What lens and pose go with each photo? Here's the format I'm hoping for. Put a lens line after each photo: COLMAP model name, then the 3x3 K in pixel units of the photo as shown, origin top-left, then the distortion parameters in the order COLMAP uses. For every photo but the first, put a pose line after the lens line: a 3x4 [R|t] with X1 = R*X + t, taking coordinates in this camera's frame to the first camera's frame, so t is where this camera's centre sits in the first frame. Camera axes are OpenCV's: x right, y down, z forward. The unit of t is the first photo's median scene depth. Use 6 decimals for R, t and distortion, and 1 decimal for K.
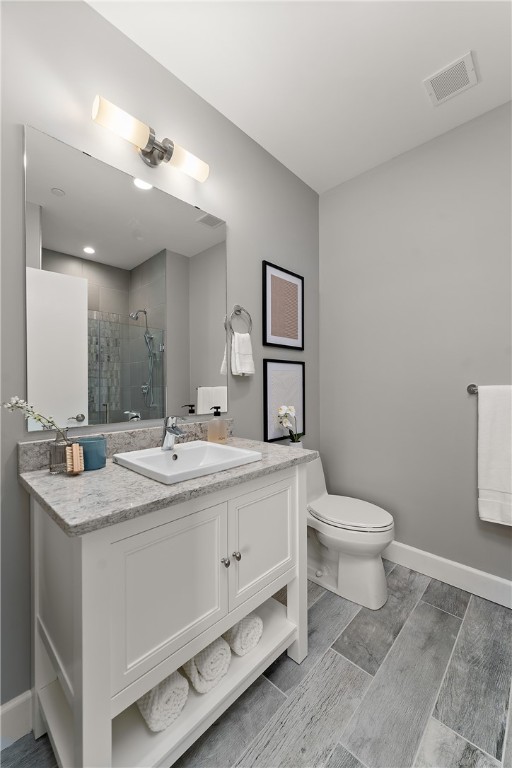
lens RADIAL K [[308.2, 0, 256.0], [0, 308.2, 384.0], [0, 0, 1]] dist [0.000468, -0.000005]
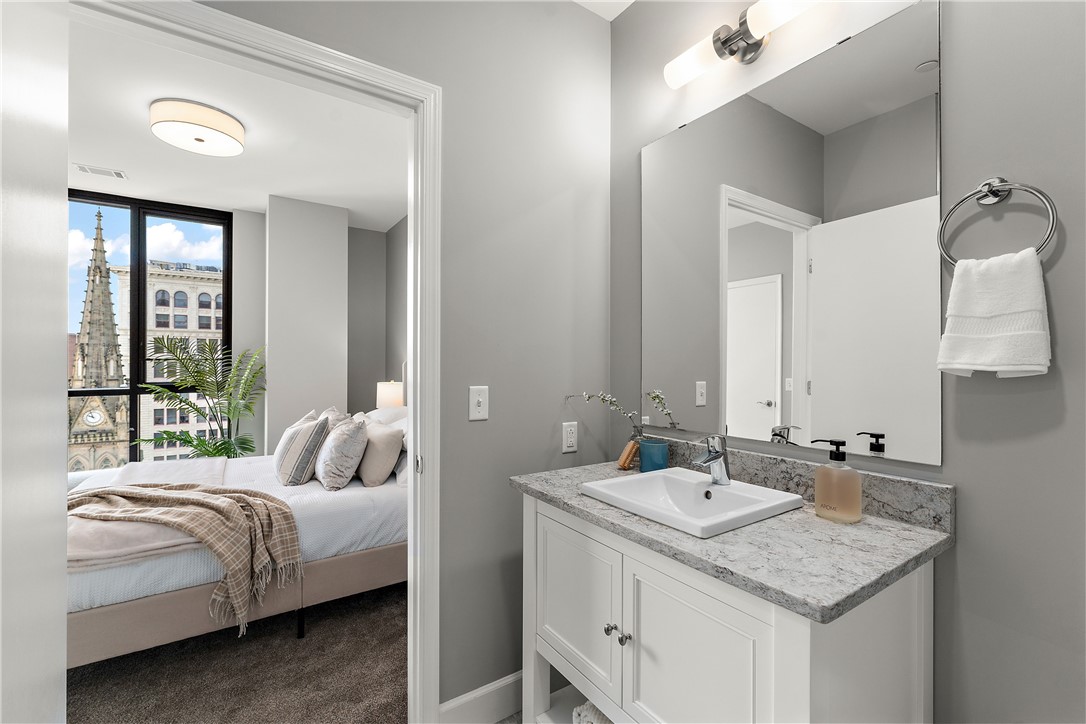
lens RADIAL K [[465.5, 0, 543.0], [0, 465.5, 362.0], [0, 0, 1]] dist [-0.002302, -0.000349]
pose [[-0.213115, 0.001102, -0.977026, 0.938845], [-0.002853, 0.999994, 0.001750, -0.068651], [0.977023, 0.003160, -0.213111, 0.964029]]
